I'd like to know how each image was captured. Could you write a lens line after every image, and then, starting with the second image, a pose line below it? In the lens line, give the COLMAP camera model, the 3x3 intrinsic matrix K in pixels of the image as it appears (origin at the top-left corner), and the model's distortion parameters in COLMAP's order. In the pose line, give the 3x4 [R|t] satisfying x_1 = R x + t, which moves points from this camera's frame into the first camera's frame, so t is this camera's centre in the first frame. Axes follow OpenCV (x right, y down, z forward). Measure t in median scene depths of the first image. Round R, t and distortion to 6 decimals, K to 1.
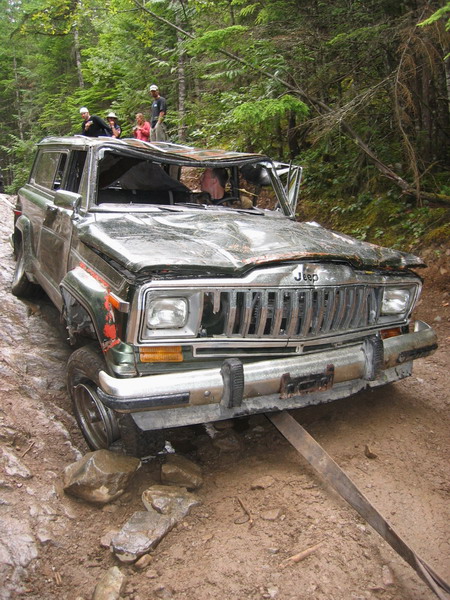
lens RADIAL K [[645.1, 0, 225.0], [0, 645.1, 300.0], [0, 0, 1]] dist [-0.106928, 0.038198]
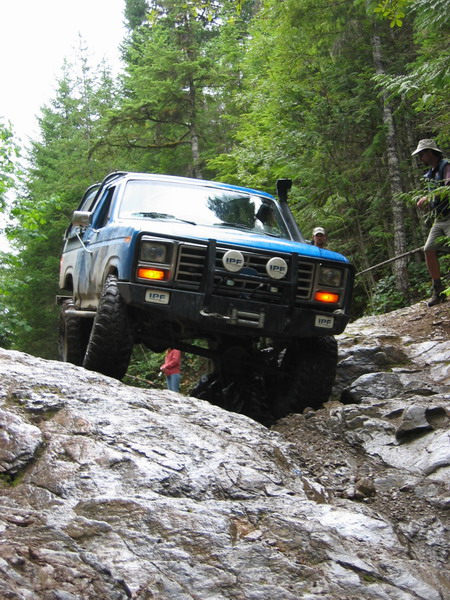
lens RADIAL K [[1073.7, 0, 225.0], [0, 1073.7, 300.0], [0, 0, 1]] dist [-0.109610, -0.061176]
pose [[0.982067, -0.072692, -0.173957, -0.060337], [0.021152, 0.959337, -0.281469, 0.020427], [0.187344, 0.272742, 0.943671, 0.116650]]
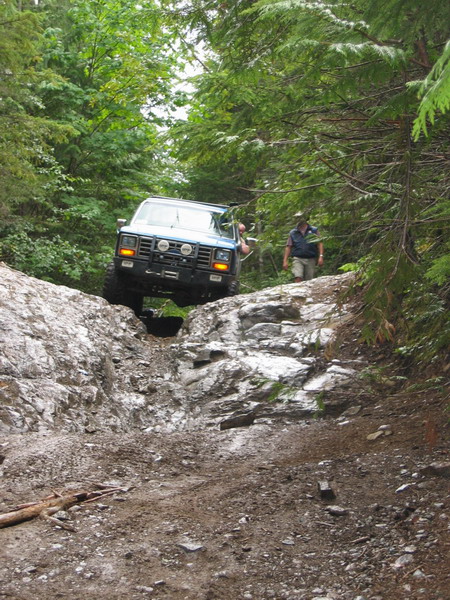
lens RADIAL K [[1515.7, 0, 225.0], [0, 1515.7, 300.0], [0, 0, 1]] dist [-0.095780, -0.389283]
pose [[0.918428, 0.028818, -0.394537, 0.324174], [-0.109041, 0.977148, -0.182459, 0.093895], [0.380263, 0.210596, 0.900583, -0.360371]]
